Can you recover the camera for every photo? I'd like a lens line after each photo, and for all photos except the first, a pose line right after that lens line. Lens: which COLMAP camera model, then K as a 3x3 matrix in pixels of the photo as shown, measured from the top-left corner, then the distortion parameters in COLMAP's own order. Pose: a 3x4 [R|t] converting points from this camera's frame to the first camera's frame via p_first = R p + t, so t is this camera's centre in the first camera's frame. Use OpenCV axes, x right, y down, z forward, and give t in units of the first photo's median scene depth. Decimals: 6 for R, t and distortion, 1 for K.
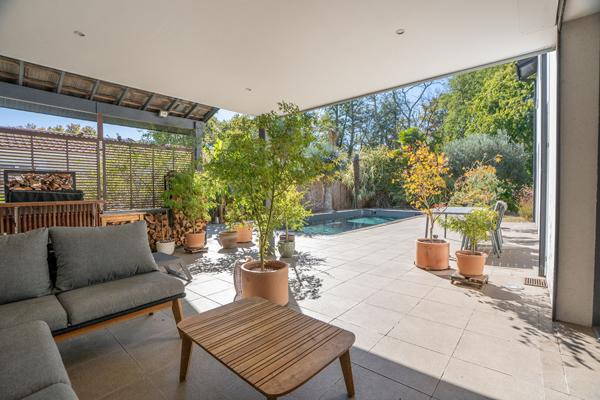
lens RADIAL K [[270.5, 0, 298.4], [0, 270.5, 199.6], [0, 0, 1]] dist [-0.027393, 0.001977]
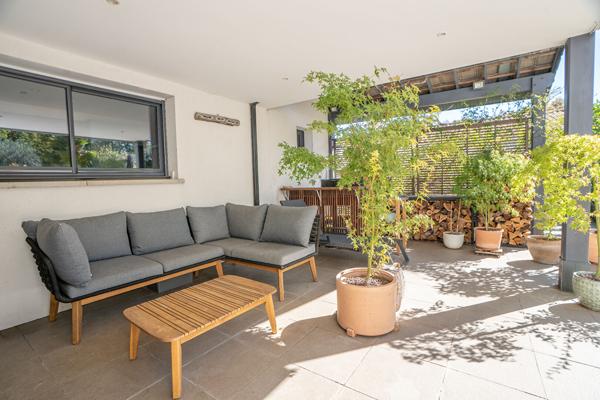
lens RADIAL K [[270.5, 0, 300.1], [0, 270.5, 201.6], [0, 0, 1]] dist [-0.027393, 0.001977]
pose [[0.109094, 0.069848, -0.991574, 0.545252], [0.010118, 0.997398, 0.071372, -0.031597], [0.993980, -0.017819, 0.108103, 0.623487]]
